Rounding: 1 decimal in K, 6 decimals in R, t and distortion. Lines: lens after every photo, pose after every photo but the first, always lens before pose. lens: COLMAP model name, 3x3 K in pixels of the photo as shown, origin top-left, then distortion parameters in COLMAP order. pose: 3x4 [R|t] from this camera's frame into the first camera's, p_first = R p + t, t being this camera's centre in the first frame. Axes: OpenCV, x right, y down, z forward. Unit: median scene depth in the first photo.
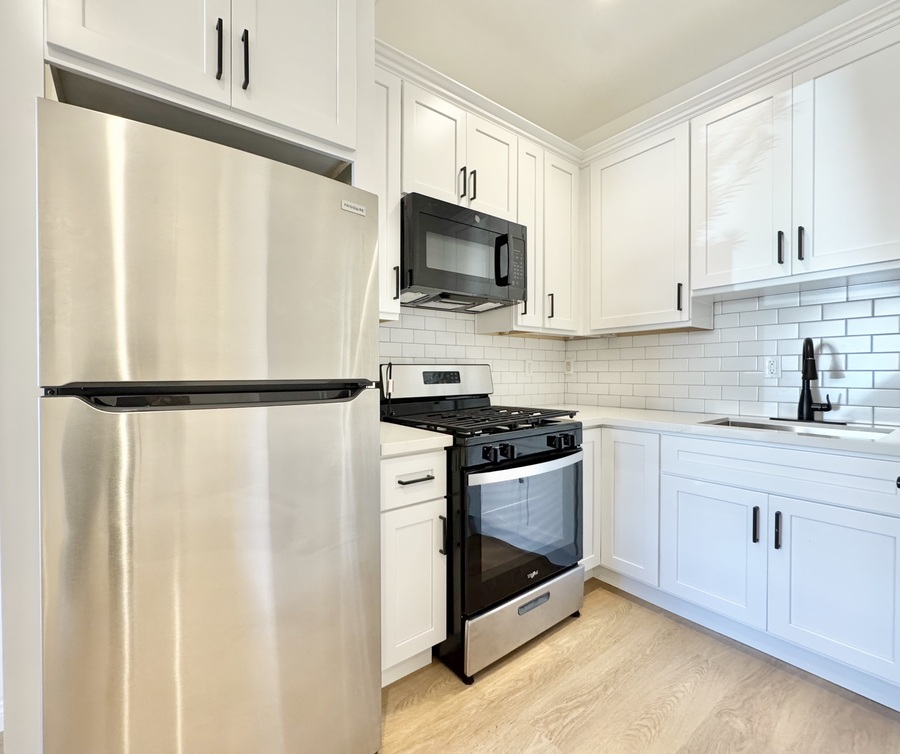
lens RADIAL K [[401.7, 0, 398.1], [0, 401.7, 378.3], [0, 0, 1]] dist [-0.001883, -0.000081]
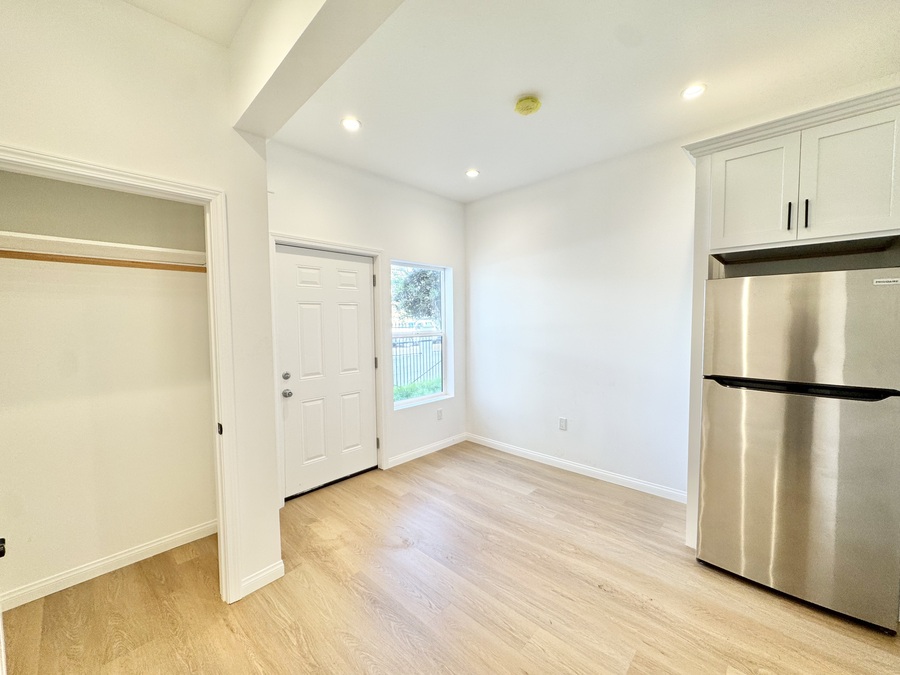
lens RADIAL K [[359.0, 0, 448.7], [0, 359.0, 337.9], [0, 0, 1]] dist [-0.002336, -0.000231]
pose [[0.209049, 0.047962, -0.976728, 0.543725], [-0.002767, 0.998822, 0.048455, -0.155222], [0.977901, -0.007426, 0.208935, -0.586745]]
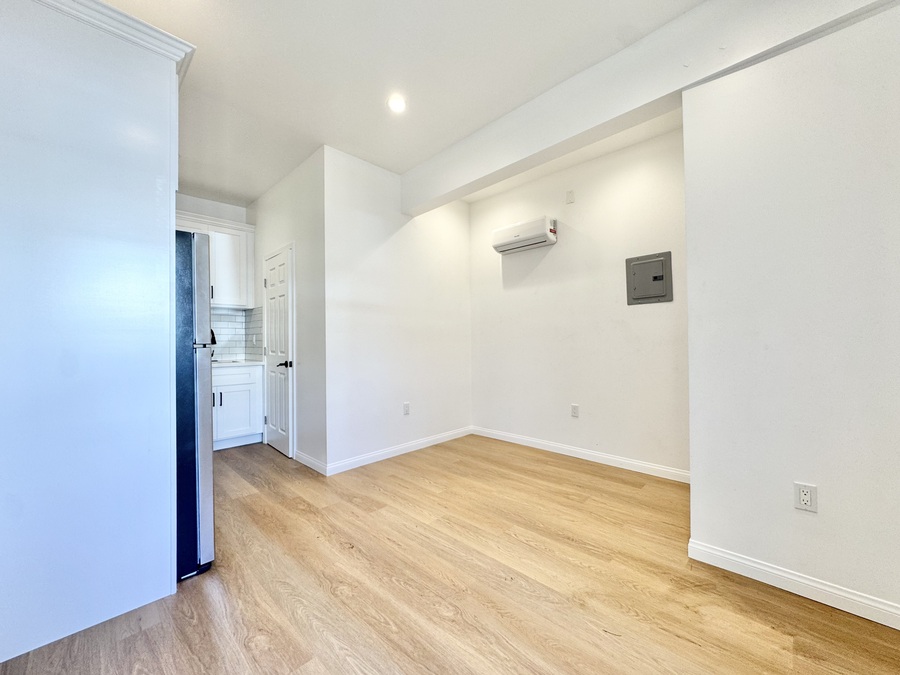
lens RADIAL K [[359.0, 0, 448.7], [0, 359.0, 337.9], [0, 0, 1]] dist [-0.002336, -0.000231]
pose [[-0.195057, 0.011752, 0.980721, -1.423048], [0.023988, 0.999686, -0.007208, 0.013286], [-0.980498, 0.022120, -0.195278, -0.035370]]
